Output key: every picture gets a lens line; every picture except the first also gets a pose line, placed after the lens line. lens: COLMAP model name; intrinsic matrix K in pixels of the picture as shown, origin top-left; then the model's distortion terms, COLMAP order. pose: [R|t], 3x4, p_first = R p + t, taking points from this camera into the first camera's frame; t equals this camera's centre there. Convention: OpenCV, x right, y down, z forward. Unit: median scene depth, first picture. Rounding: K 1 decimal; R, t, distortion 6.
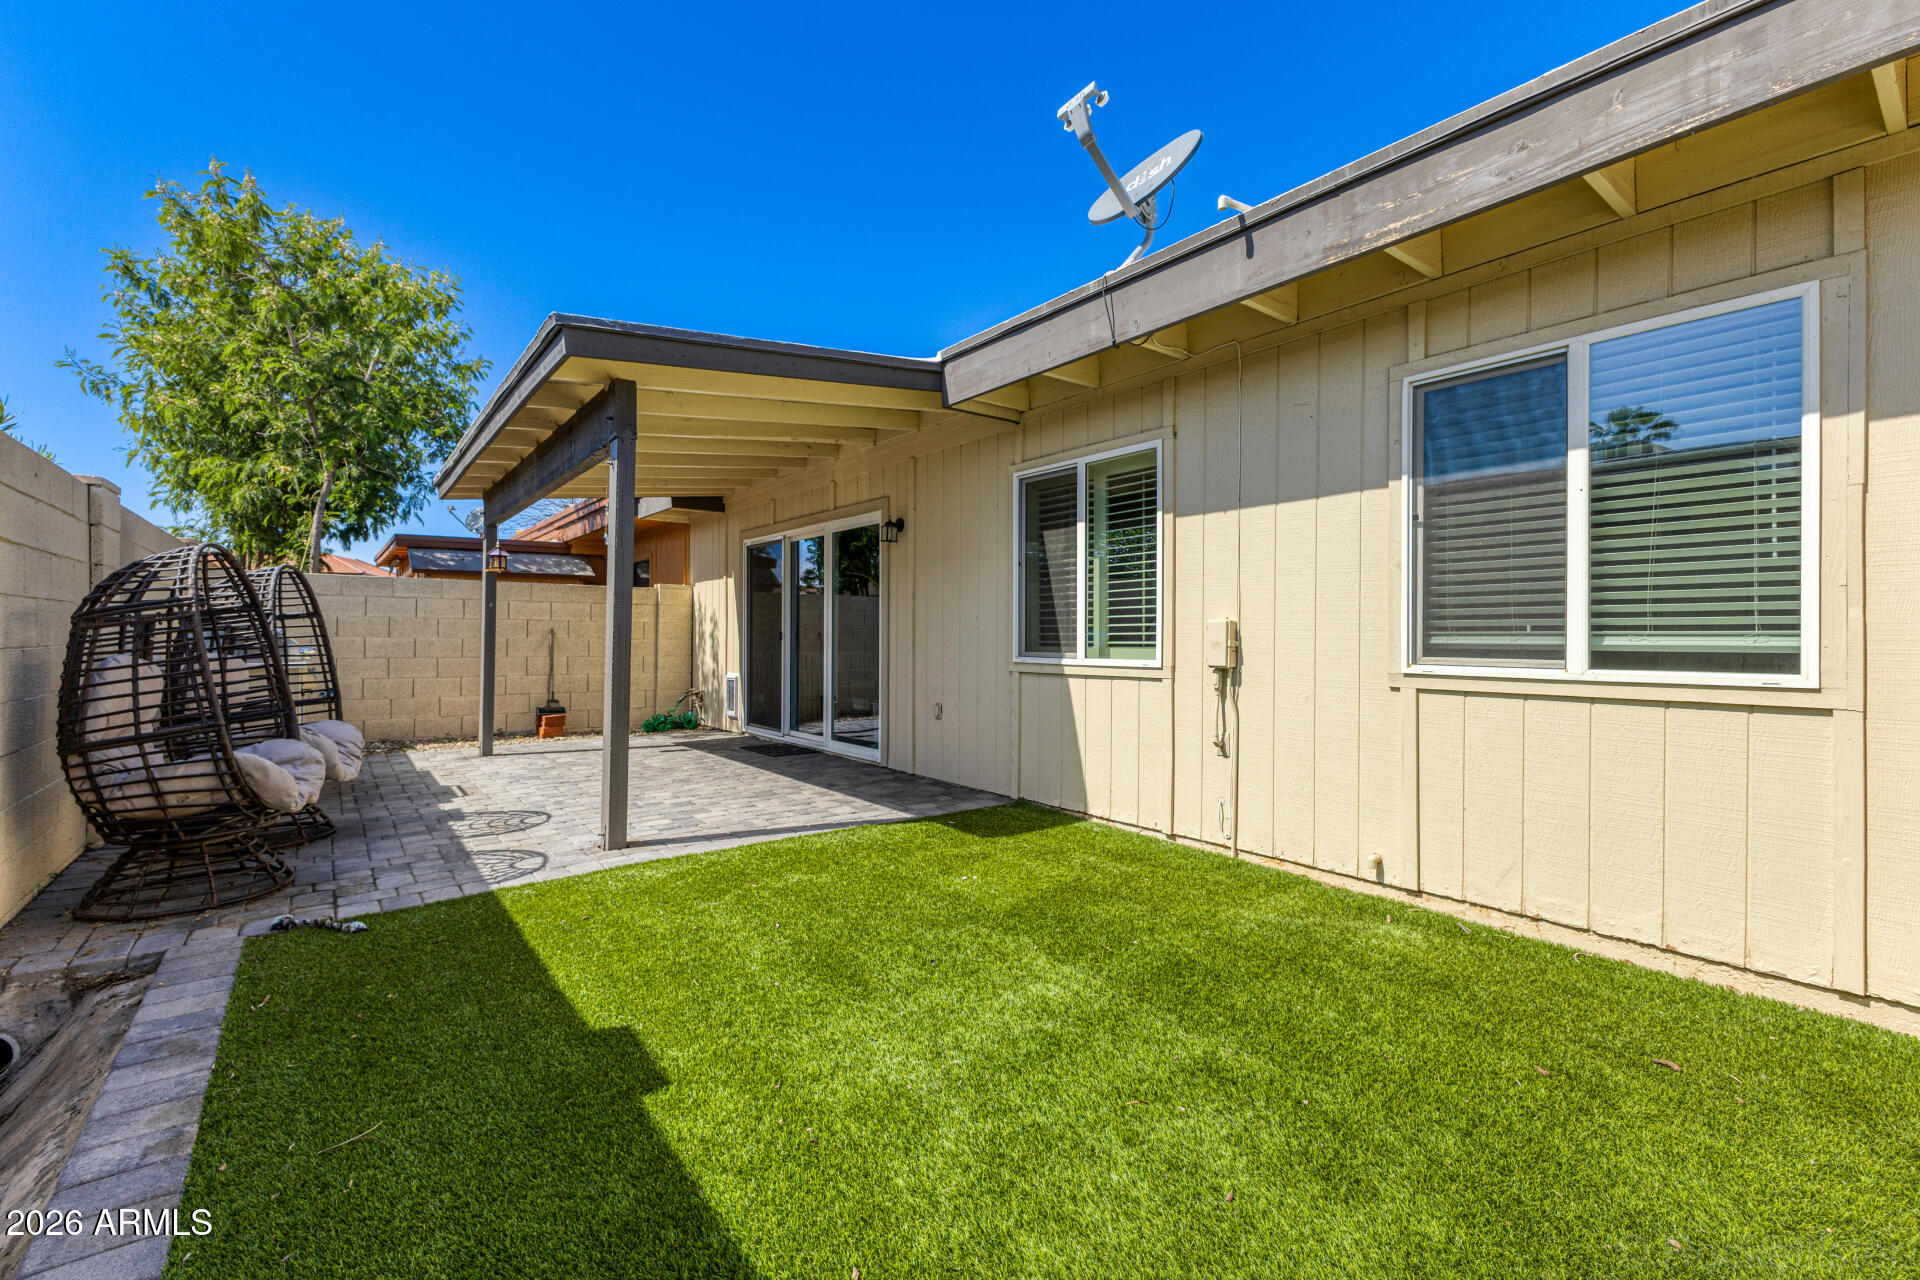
lens RADIAL K [[834.2, 0, 956.8], [0, 834.2, 635.8], [0, 0, 1]] dist [0.009157, -0.000806]
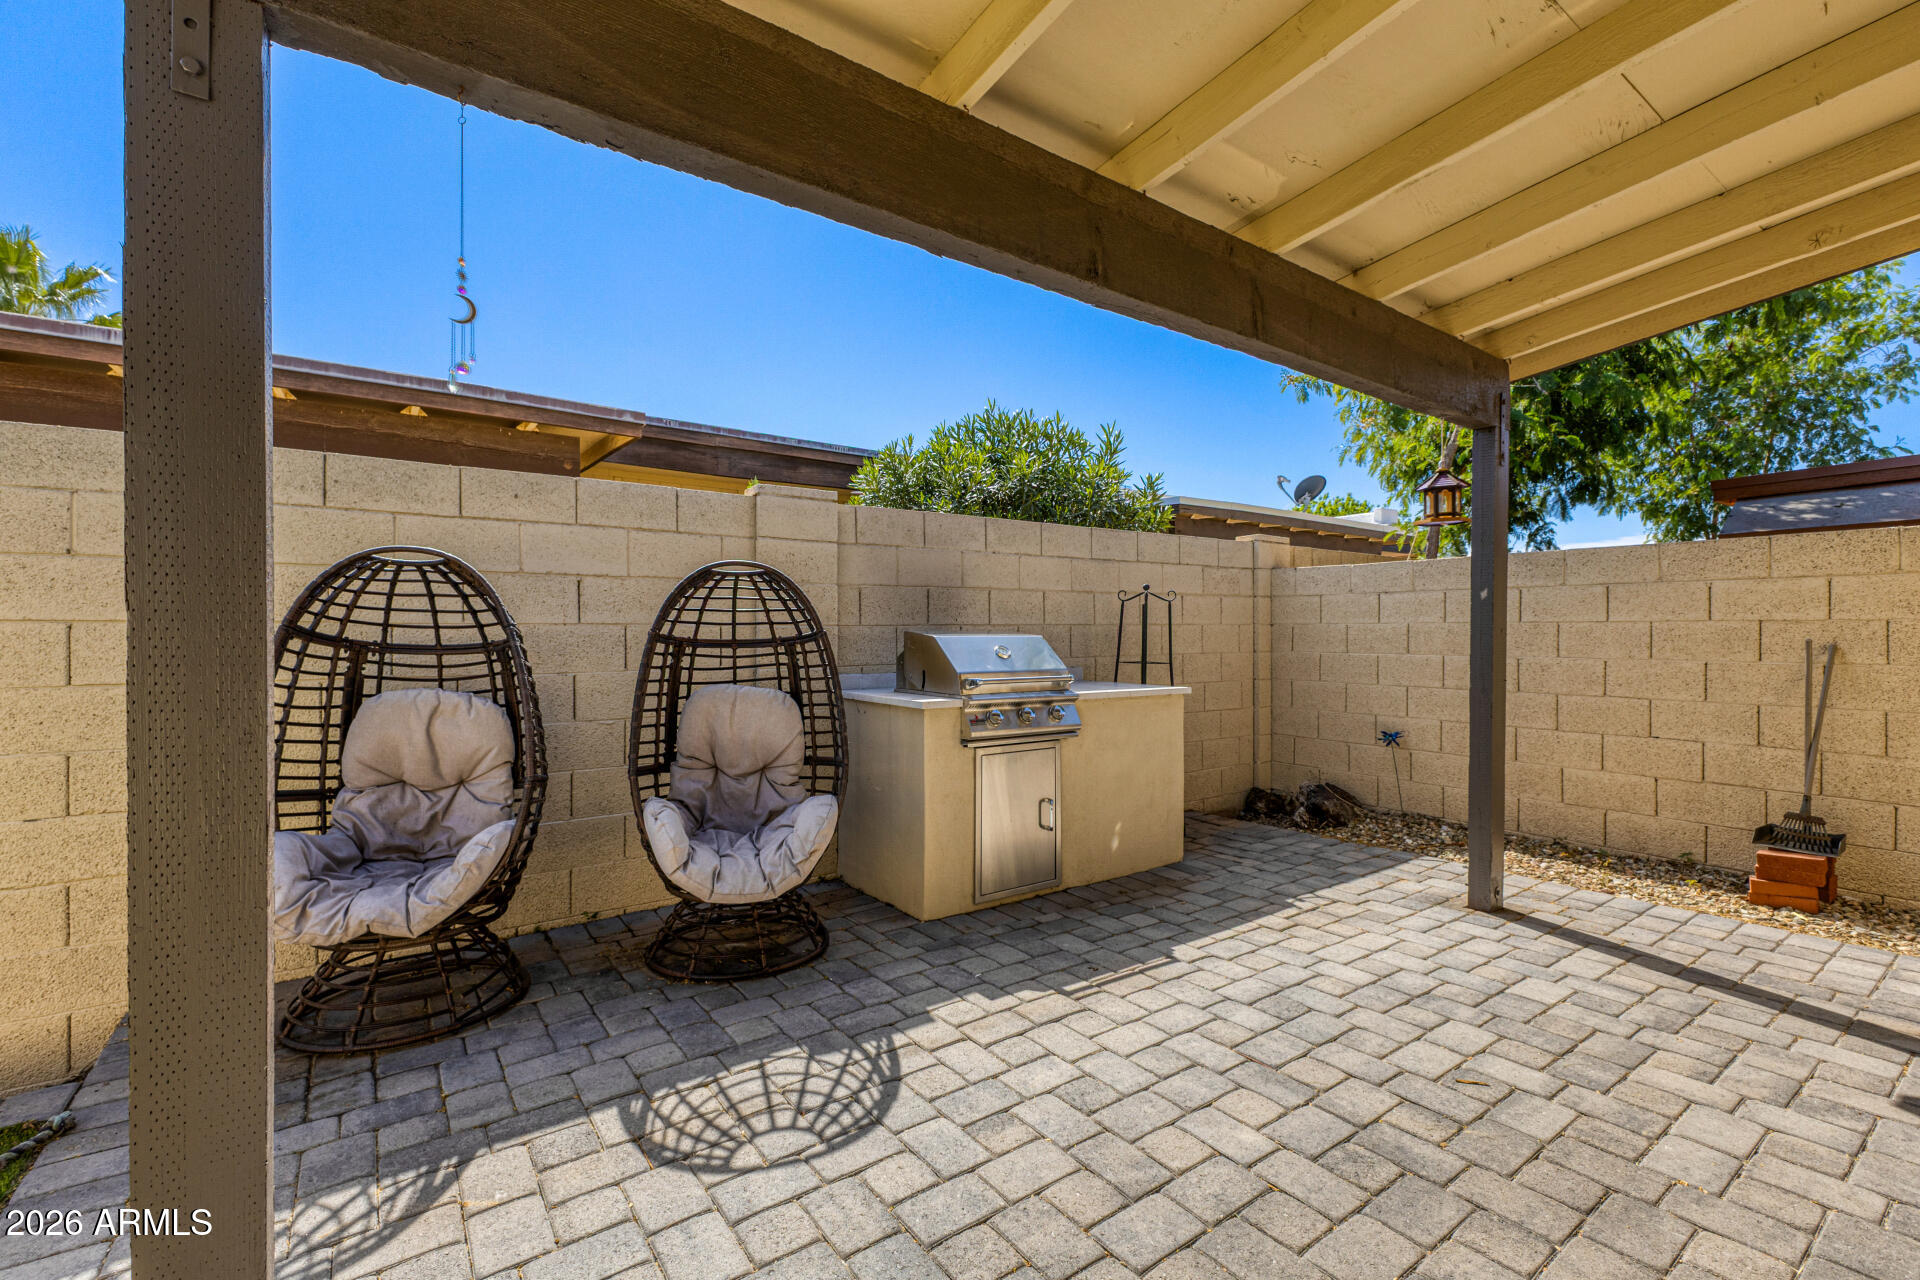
lens RADIAL K [[834.2, 0, 969.2], [0, 834.2, 639.3], [0, 0, 1]] dist [0.009157, -0.000806]
pose [[-0.029932, -0.001096, -0.999551, -0.056378], [0.004168, 0.999991, -0.001221, -0.011085], [0.999543, -0.004203, -0.029927, 0.616138]]
